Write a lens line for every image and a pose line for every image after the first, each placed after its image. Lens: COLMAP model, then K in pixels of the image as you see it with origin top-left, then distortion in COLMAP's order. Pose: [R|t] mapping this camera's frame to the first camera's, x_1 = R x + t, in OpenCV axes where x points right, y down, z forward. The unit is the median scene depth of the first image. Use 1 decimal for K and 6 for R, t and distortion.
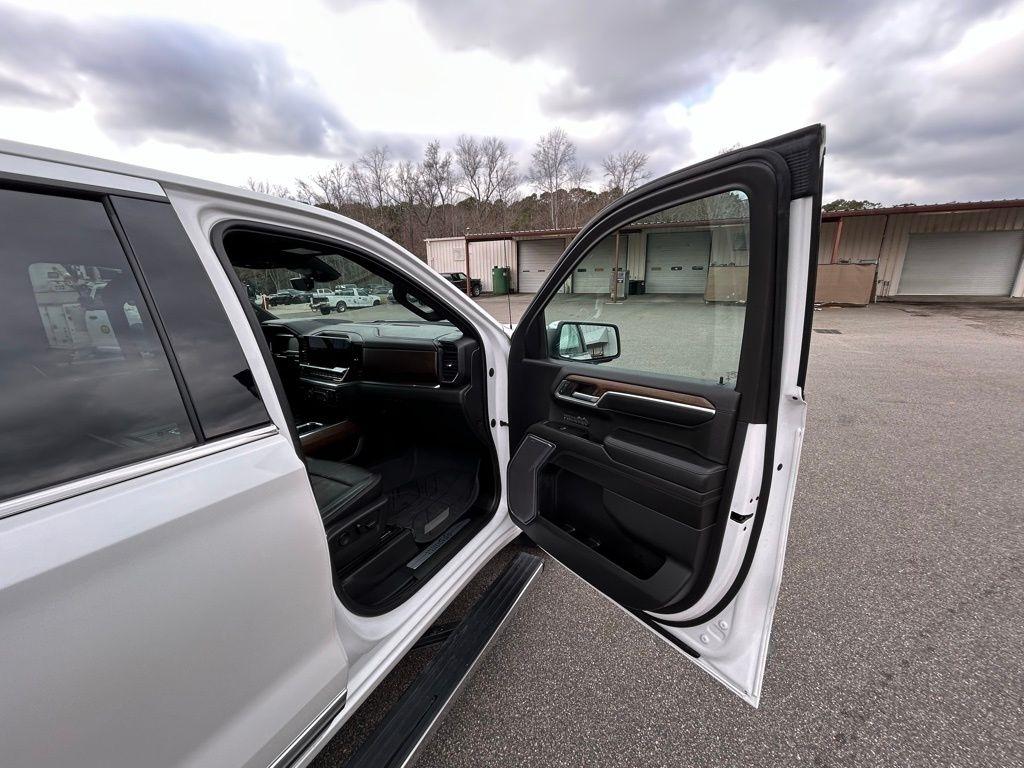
lens RADIAL K [[416.4, 0, 513.5], [0, 416.4, 382.5], [0, 0, 1]] dist [0.000696, 0.000141]
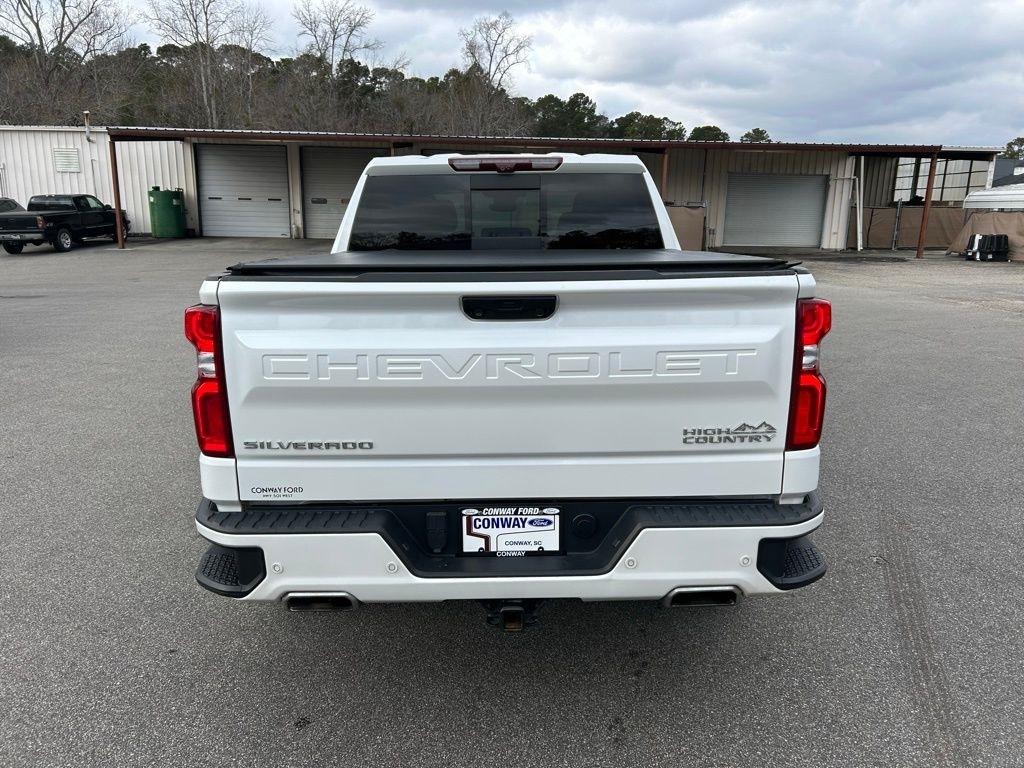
lens RADIAL K [[781.4, 0, 512.0], [0, 781.4, 384.0], [0, 0, 1]] dist [0.021683, -0.015514]
pose [[0.881840, -0.070612, 0.466232, -0.127854], [0.087147, 0.996098, -0.013968, 0.032421], [-0.463426, 0.052949, 0.884552, -0.108933]]
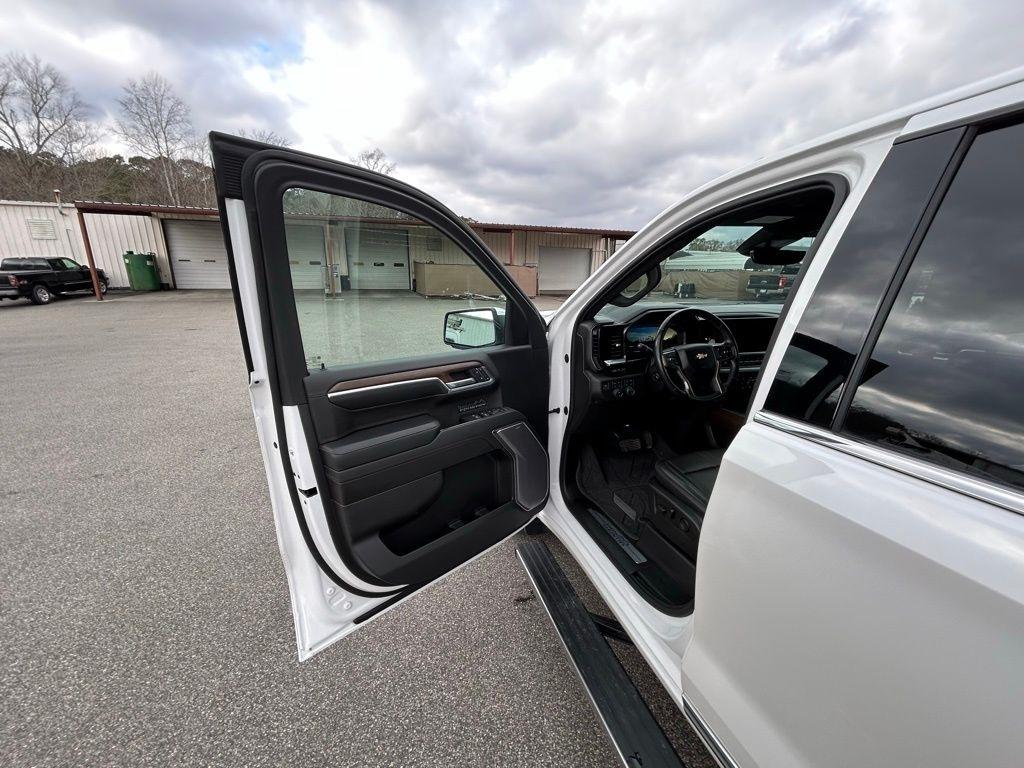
lens RADIAL K [[416.4, 0, 513.5], [0, 416.4, 382.5], [0, 0, 1]] dist [0.000696, 0.000141]
pose [[0.707958, -0.155836, 0.688847, -0.102616], [0.151575, 0.986151, 0.067313, -0.008107], [-0.689797, 0.056757, 0.721775, 0.051470]]
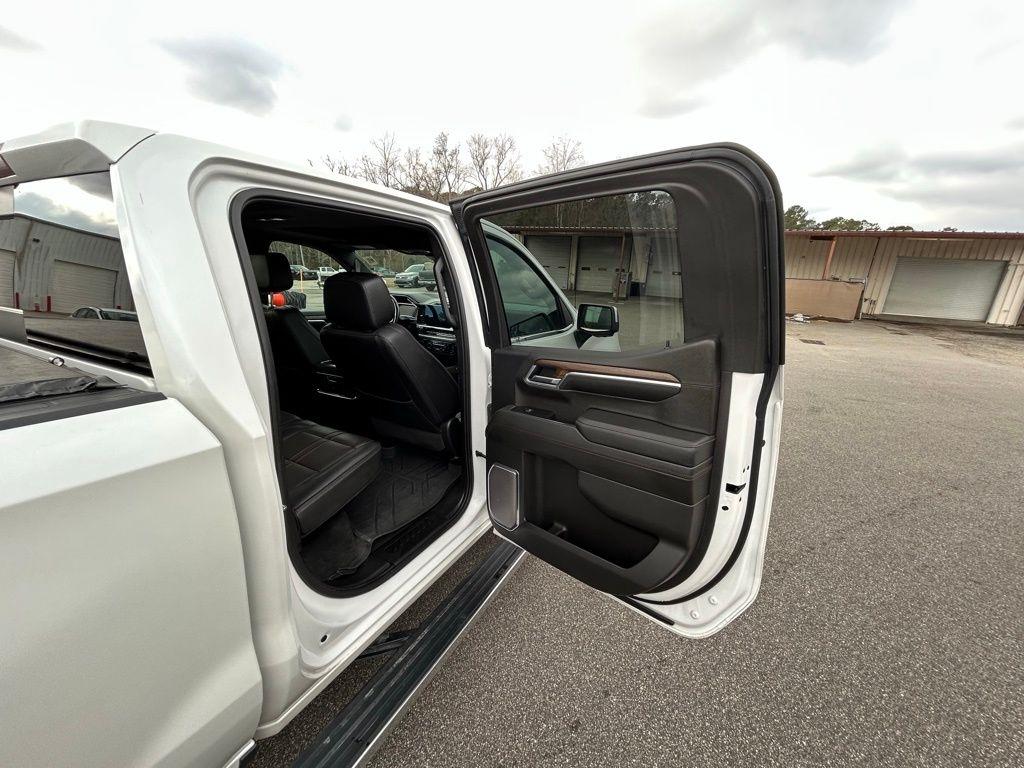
lens RADIAL K [[416.4, 0, 513.5], [0, 416.4, 382.5], [0, 0, 1]] dist [0.000696, 0.000141]
pose [[0.997556, 0.066648, 0.020984, -0.015639], [-0.066959, 0.997651, 0.014484, 0.007866], [-0.019969, -0.015854, 0.999675, -0.028683]]
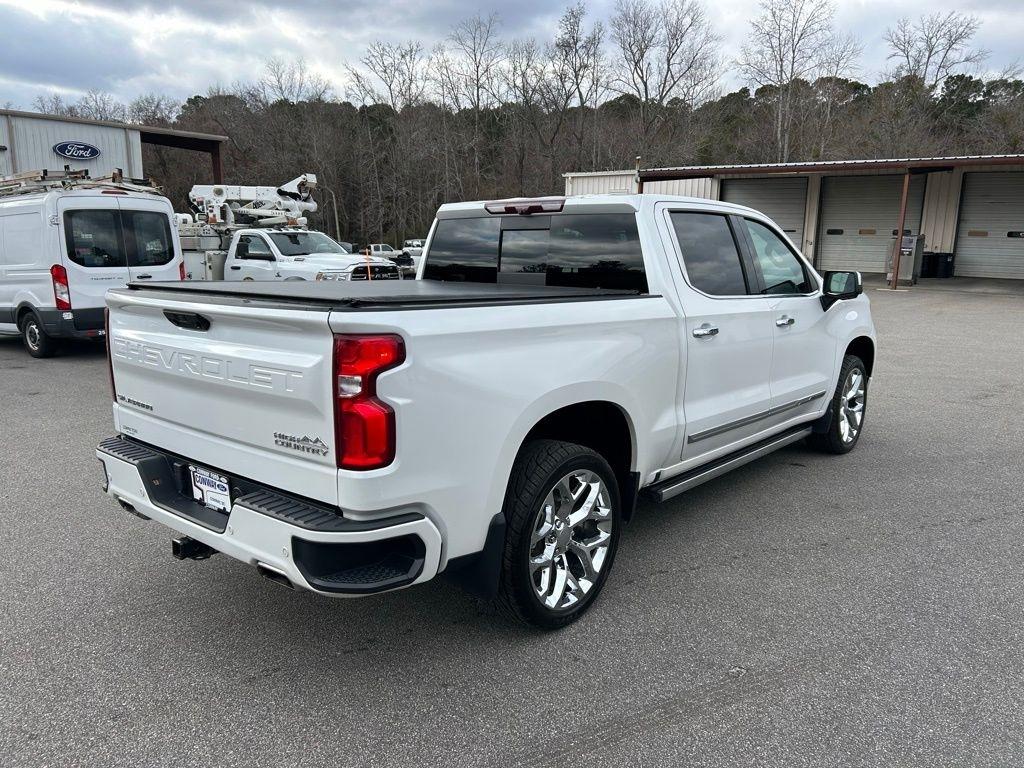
lens RADIAL K [[780.8, 0, 501.6], [0, 780.8, 376.9], [0, 0, 1]] dist [0.021470, -0.009260]
pose [[0.973289, 0.077329, -0.216167, -0.033102], [-0.091744, 0.994124, -0.057454, 0.033534], [0.210454, 0.075752, 0.974665, -0.133729]]
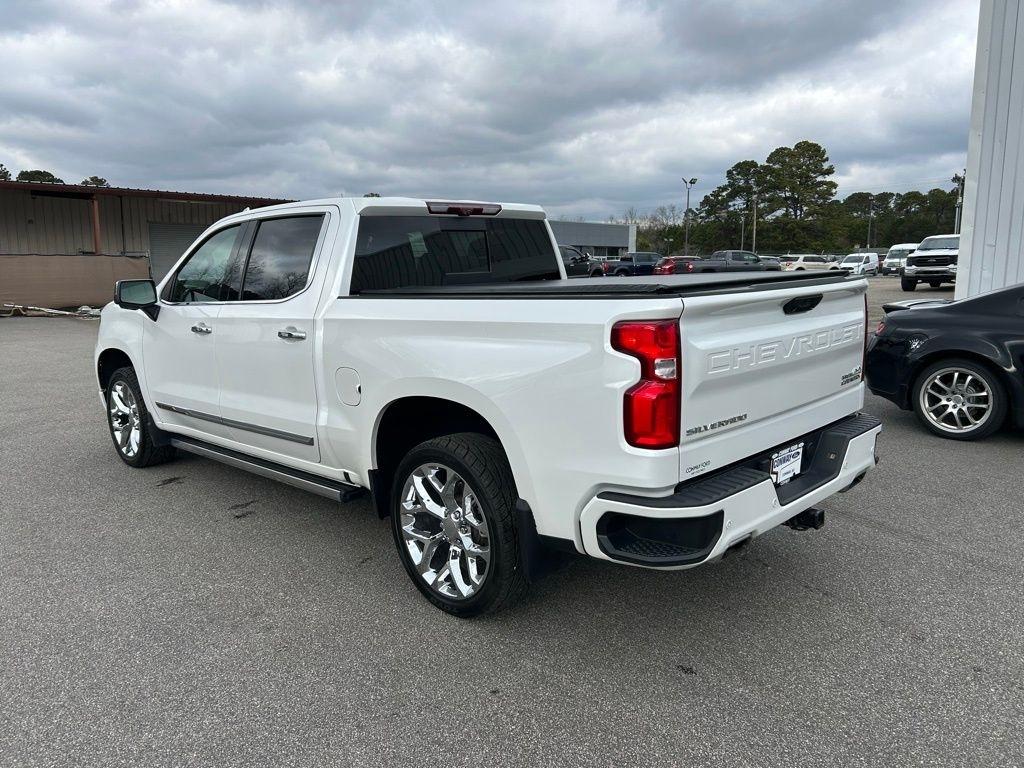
lens RADIAL K [[801.3, 0, 542.7], [0, 801.3, 382.6], [0, 0, 1]] dist [0.009803, 0.002588]
pose [[0.273283, -0.121566, 0.954221, -0.209708], [0.240354, 0.969147, 0.054631, 0.020018], [-0.931422, 0.214421, 0.294070, -0.042497]]
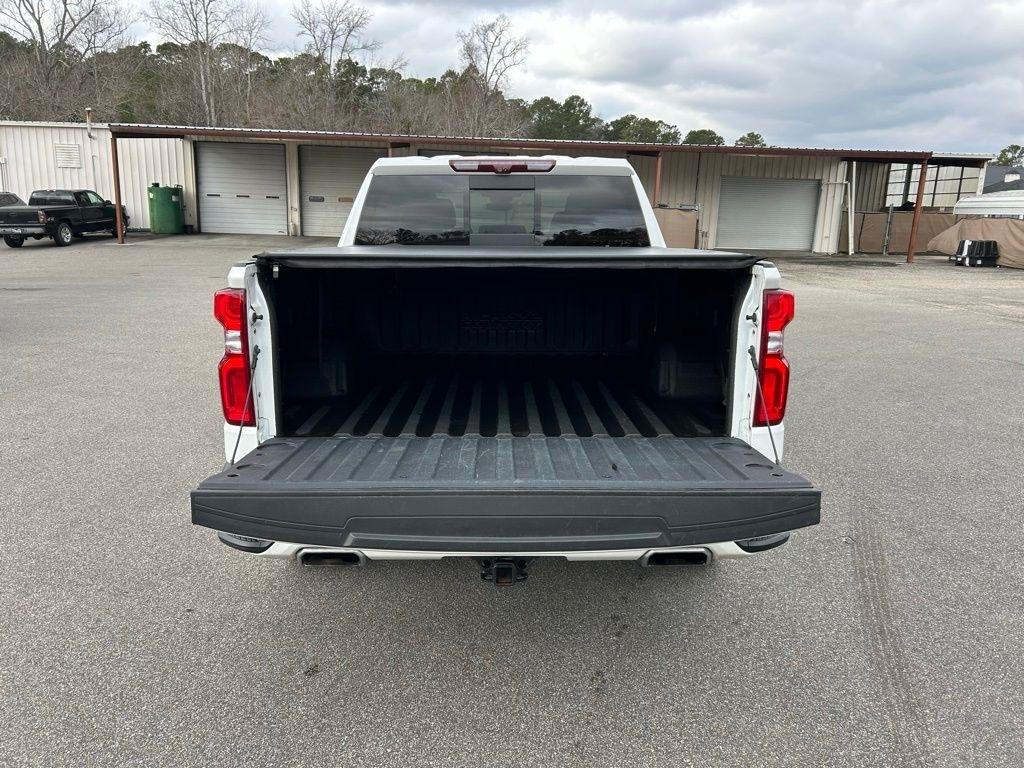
lens RADIAL K [[780.8, 0, 501.6], [0, 780.8, 376.9], [0, 0, 1]] dist [0.021470, -0.009260]
pose [[0.884340, -0.054632, 0.463636, -0.132142], [0.073984, 0.996979, -0.023640, 0.034767], [-0.460944, 0.055208, 0.885710, -0.116150]]
